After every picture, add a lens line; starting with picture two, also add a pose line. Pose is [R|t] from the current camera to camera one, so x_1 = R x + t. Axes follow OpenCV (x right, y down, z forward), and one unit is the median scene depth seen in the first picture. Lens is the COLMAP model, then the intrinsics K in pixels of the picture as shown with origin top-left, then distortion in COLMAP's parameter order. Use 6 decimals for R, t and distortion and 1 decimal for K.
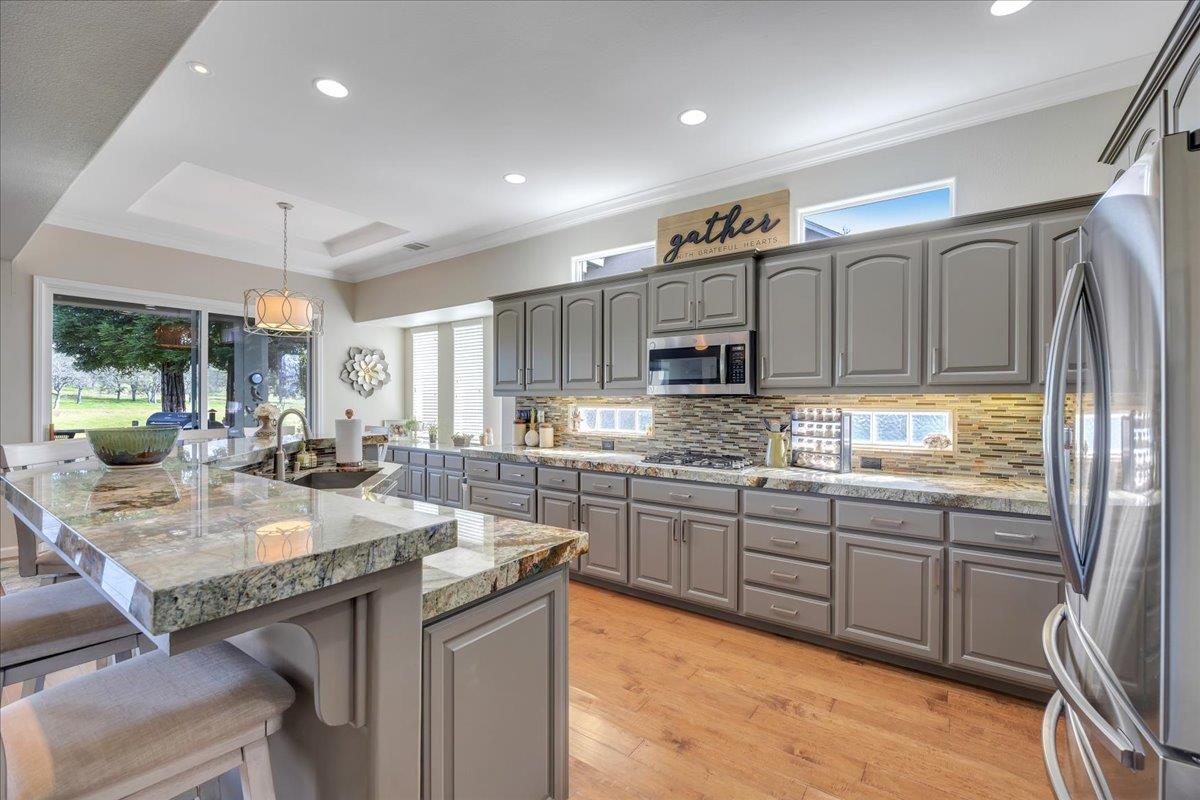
lens RADIAL K [[489.0, 0, 604.0], [0, 489.0, 399.8], [0, 0, 1]] dist [0.001987, 0.000120]
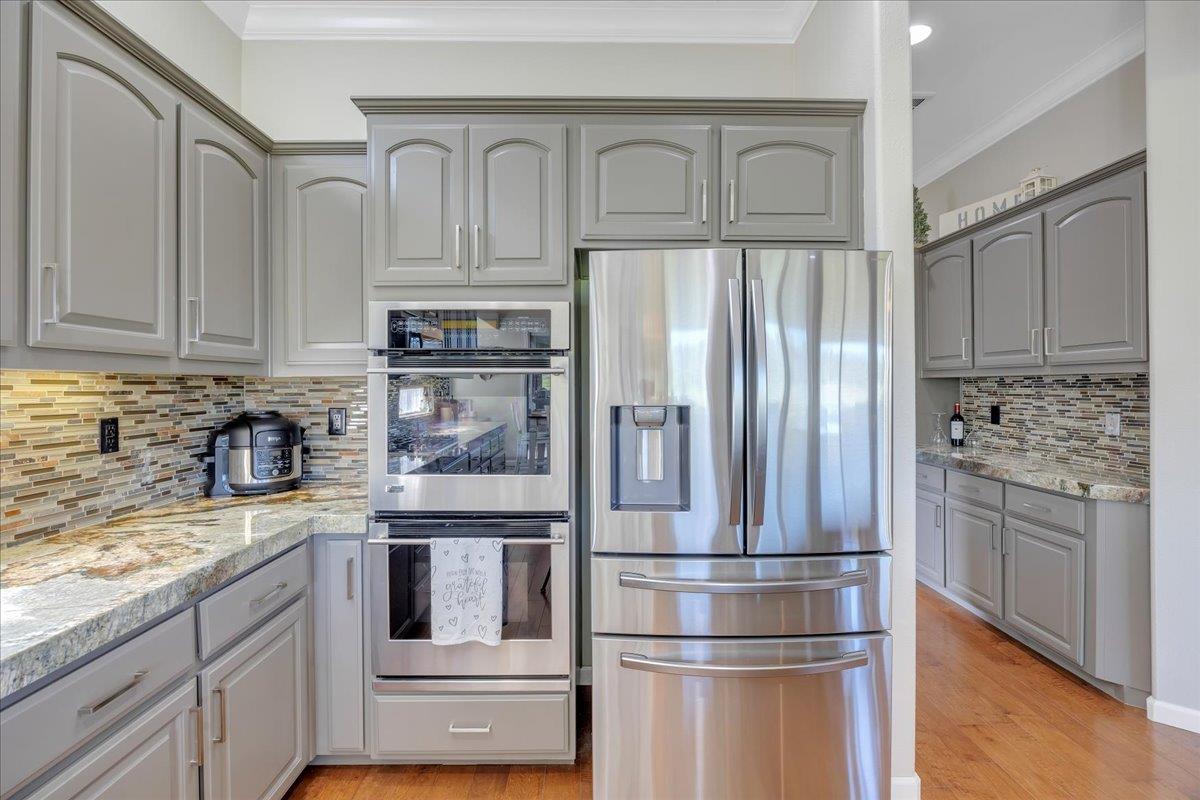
lens RADIAL K [[548.0, 0, 607.3], [0, 548.0, 387.7], [0, 0, 1]] dist [-0.003208, 0.001275]
pose [[-0.590002, -0.003390, 0.807395, -0.004890], [-0.000522, 0.999993, 0.003817, 0.001191], [-0.807402, 0.001831, -0.589999, 0.713165]]
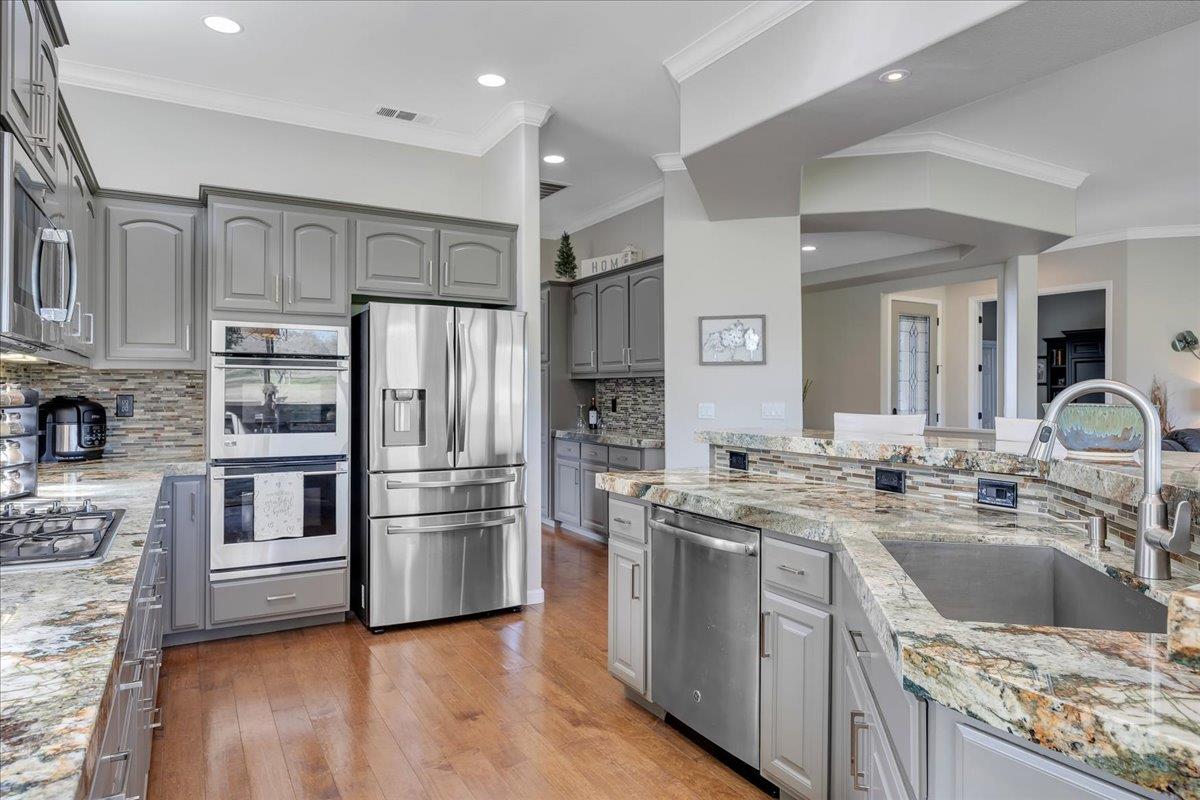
lens RADIAL K [[722.6, 0, 605.4], [0, 722.6, 394.1], [0, 0, 1]] dist [-0.012290, -0.003231]
pose [[-0.906915, -0.005308, 0.421280, -0.439232], [-0.005550, 0.999984, 0.000651, 0.026341], [-0.421277, -0.001748, -0.906930, 1.343154]]
